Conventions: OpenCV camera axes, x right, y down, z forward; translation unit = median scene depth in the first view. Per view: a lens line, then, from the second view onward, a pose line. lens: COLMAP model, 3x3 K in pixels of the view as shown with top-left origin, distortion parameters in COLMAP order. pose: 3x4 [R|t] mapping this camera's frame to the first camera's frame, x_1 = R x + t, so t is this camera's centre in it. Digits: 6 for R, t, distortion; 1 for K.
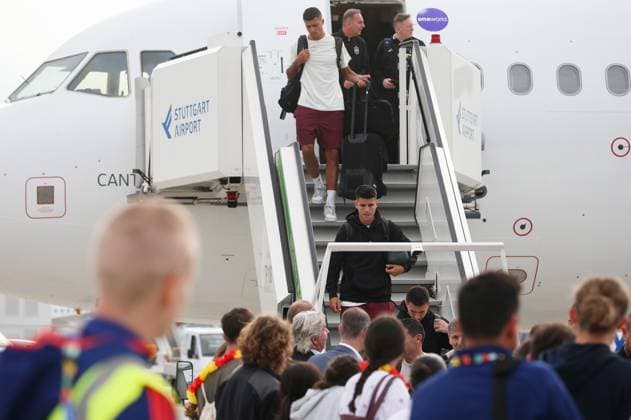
lens RADIAL K [[2950.7, 0, 315.5], [0, 2950.7, 210.0], [0, 0, 1]] dist [0.605455, 6.162437]
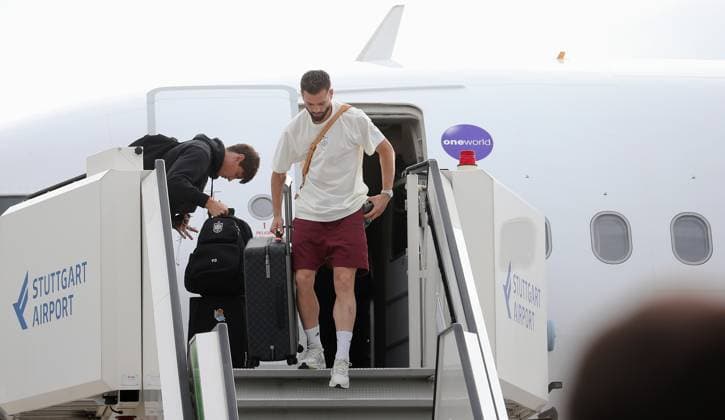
lens RADIAL K [[3692.5, 0, 362.5], [0, 3692.5, 210.0], [0, 0, 1]] dist [0.386213, 2.851995]
pose [[0.999987, -0.005057, 0.000229, 0.018959], [0.005060, 0.997064, -0.076406, 0.009408], [0.000158, 0.076406, 0.997077, 0.252923]]
